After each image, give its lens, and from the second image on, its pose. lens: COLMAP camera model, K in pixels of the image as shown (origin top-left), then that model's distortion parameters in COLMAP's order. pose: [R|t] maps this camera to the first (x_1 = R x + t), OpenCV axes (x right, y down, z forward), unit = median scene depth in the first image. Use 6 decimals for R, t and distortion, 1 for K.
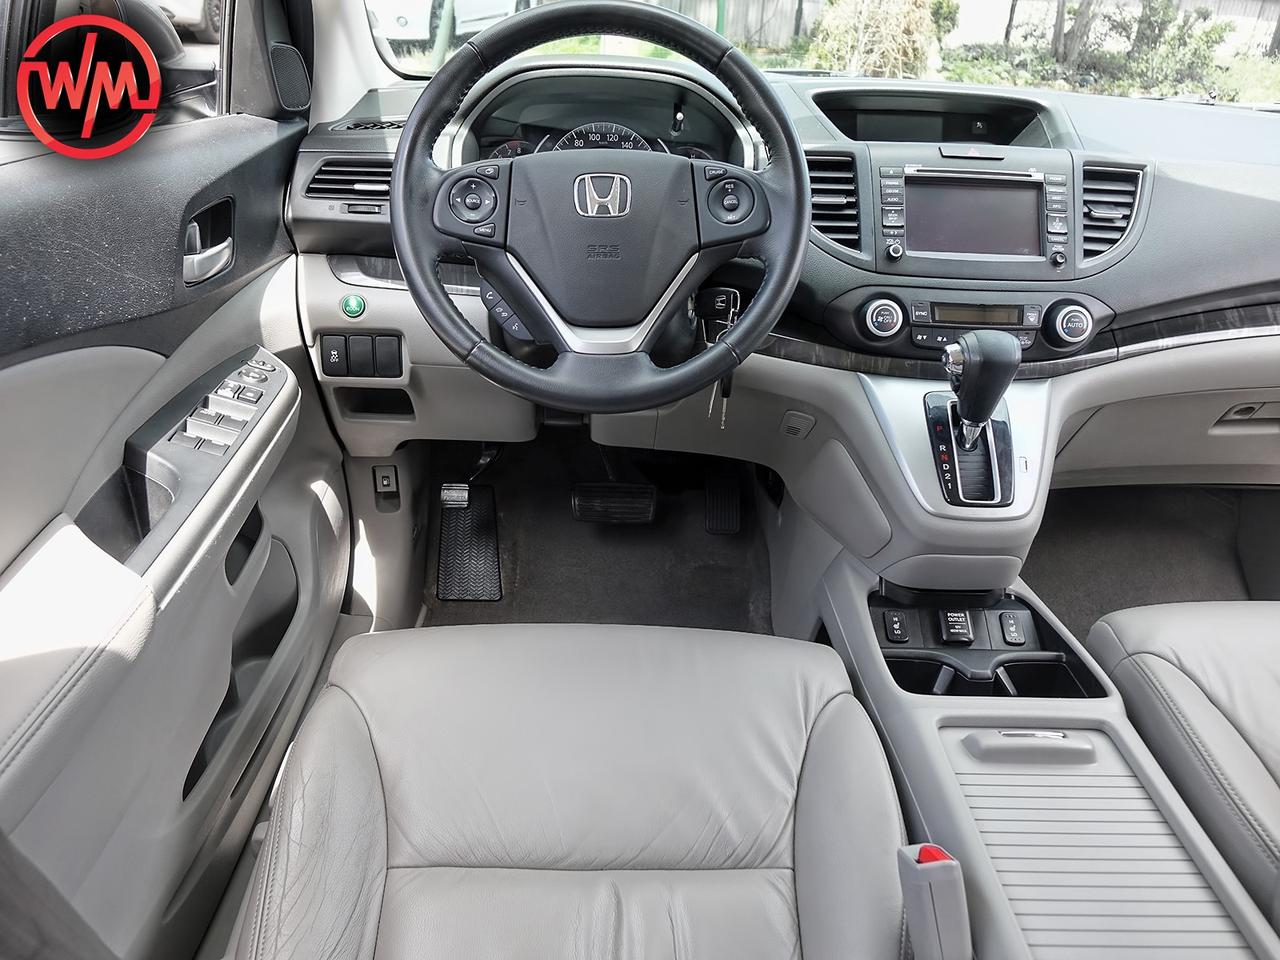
lens RADIAL K [[894.6, 0, 663.9], [0, 894.6, 469.1], [0, 0, 1]] dist [-0.002579, -0.002981]
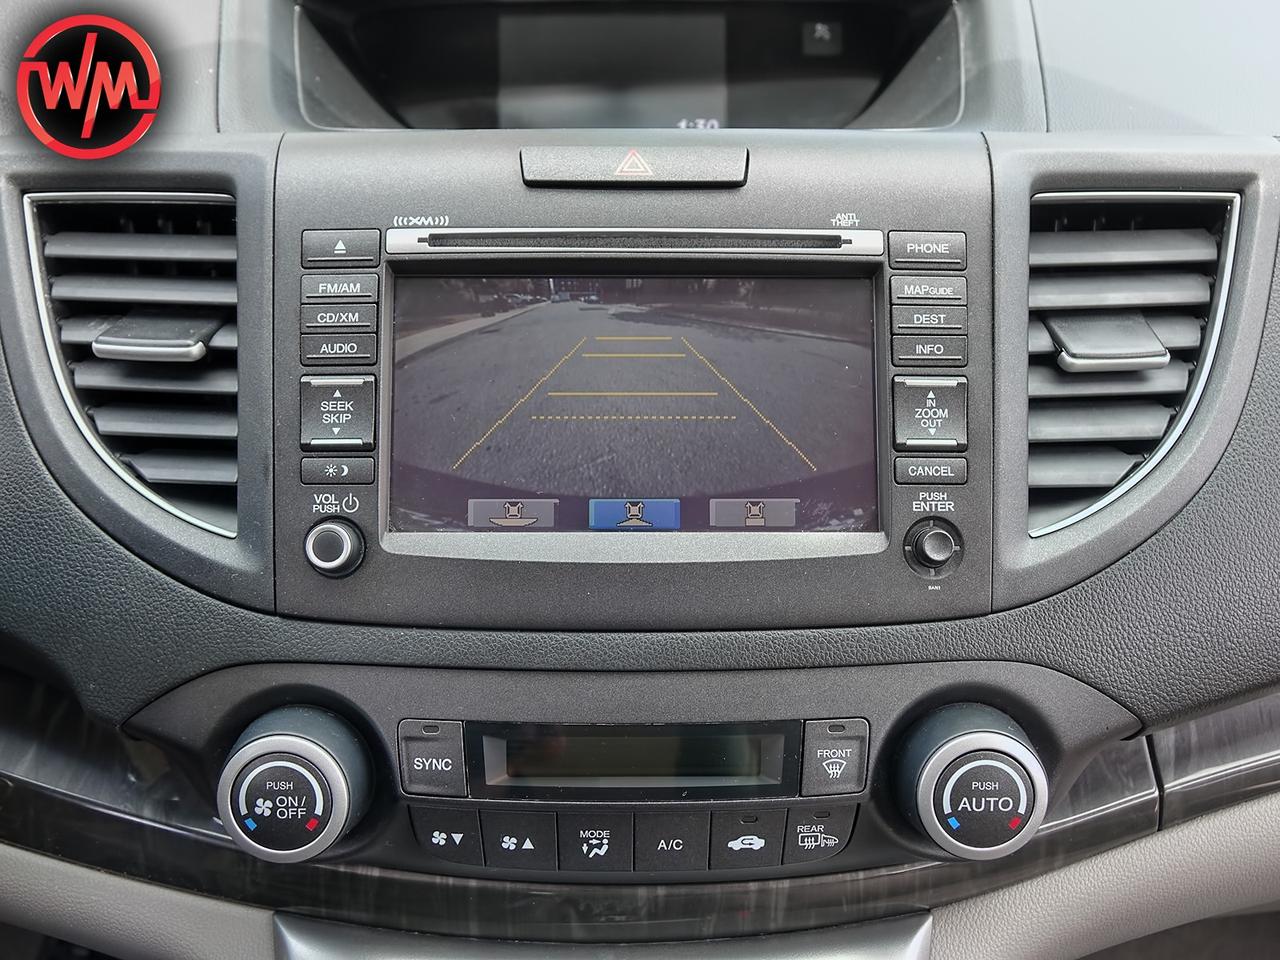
lens RADIAL K [[1113.9, 0, 640.0], [0, 1113.9, 480.0], [0, 0, 1]] dist [0.002165, -0.005927]
pose [[0.999209, -0.025755, -0.030288, 0.359291], [0.027010, 0.998761, 0.041795, -0.271094], [0.029174, -0.042580, 0.998667, 0.646646]]
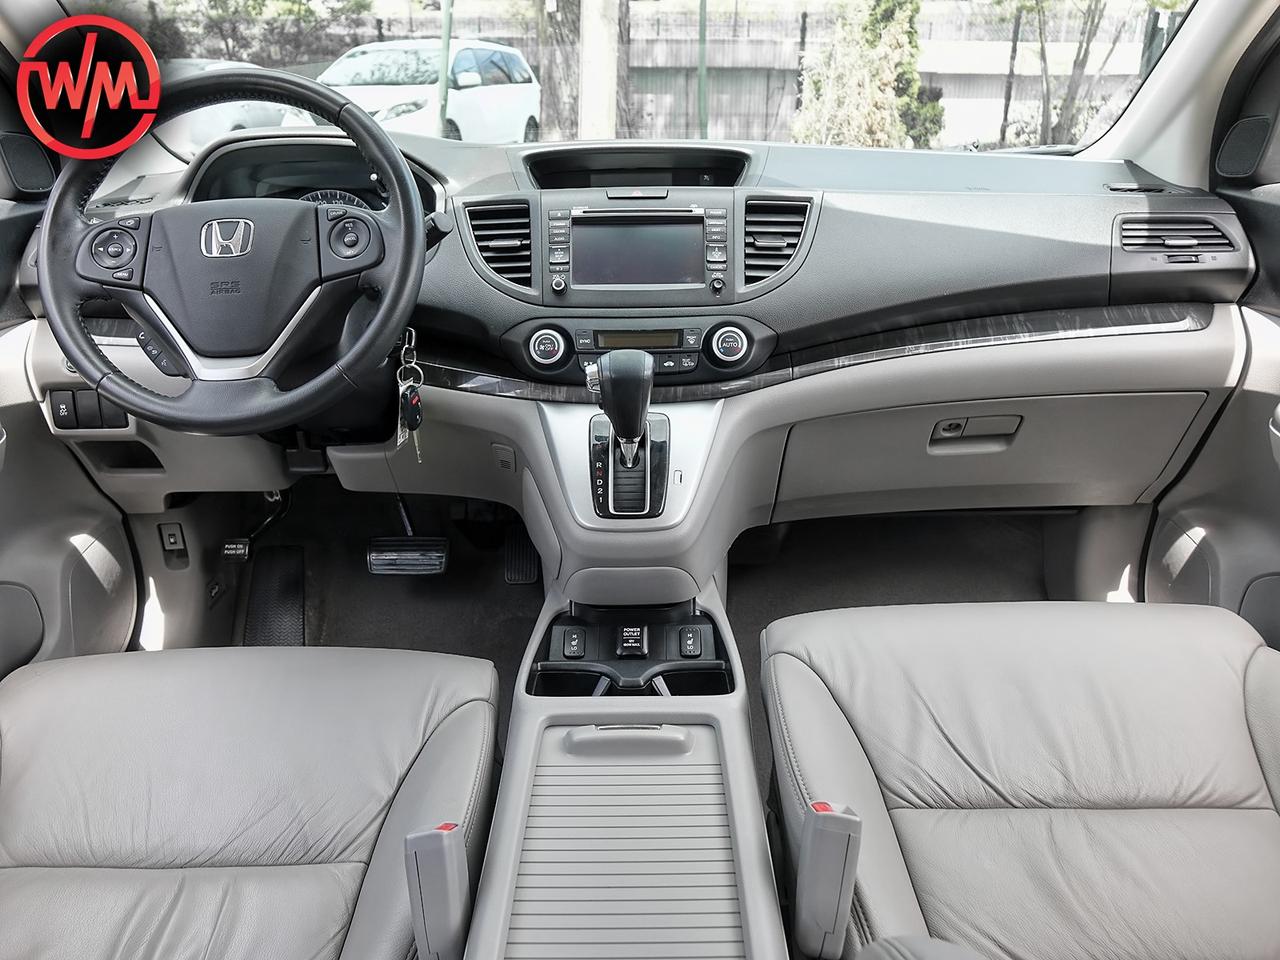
lens RADIAL K [[891.0, 0, 640.0], [0, 891.0, 480.0], [0, 0, 1]] dist [0.001986, -0.004326]
pose [[0.998243, -0.041251, -0.042533, 0.384176], [0.036780, 0.994205, -0.101012, 0.095783], [0.046453, 0.099270, 0.993976, -0.025876]]
